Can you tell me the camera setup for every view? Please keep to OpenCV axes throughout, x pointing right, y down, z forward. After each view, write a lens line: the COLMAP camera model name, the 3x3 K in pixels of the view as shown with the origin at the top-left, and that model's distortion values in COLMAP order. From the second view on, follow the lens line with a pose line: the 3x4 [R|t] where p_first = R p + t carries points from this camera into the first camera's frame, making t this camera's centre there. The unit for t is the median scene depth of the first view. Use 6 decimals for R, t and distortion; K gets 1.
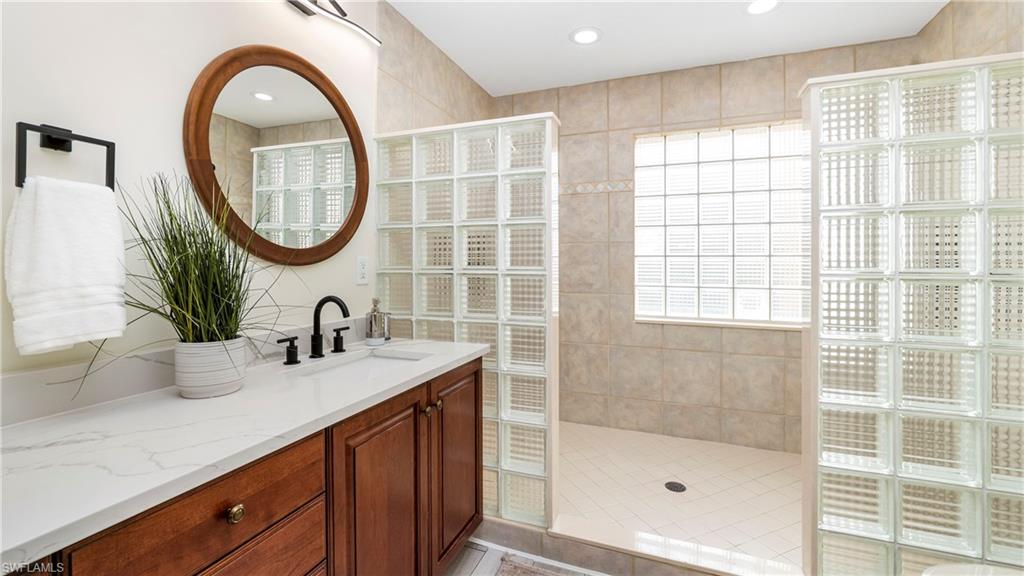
lens RADIAL K [[430.9, 0, 516.0], [0, 430.9, 258.9], [0, 0, 1]] dist [-0.009693, 0.000097]
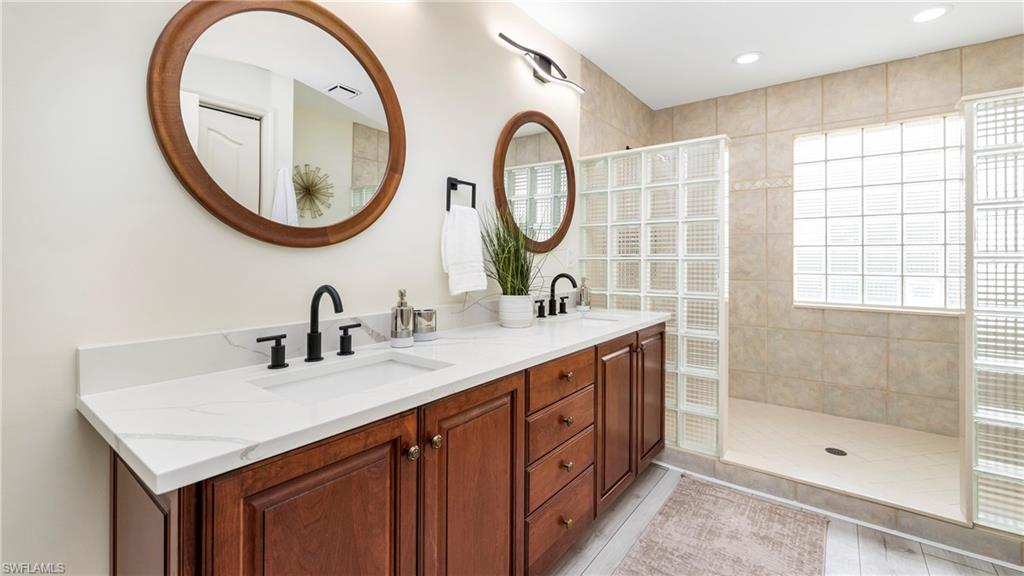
lens RADIAL K [[430.9, 0, 516.0], [0, 430.9, 258.9], [0, 0, 1]] dist [-0.009693, 0.000097]
pose [[0.957442, -0.002189, -0.288616, -0.089775], [0.005552, 0.999926, 0.010834, 0.010825], [0.288571, -0.011975, 0.957384, -0.260553]]
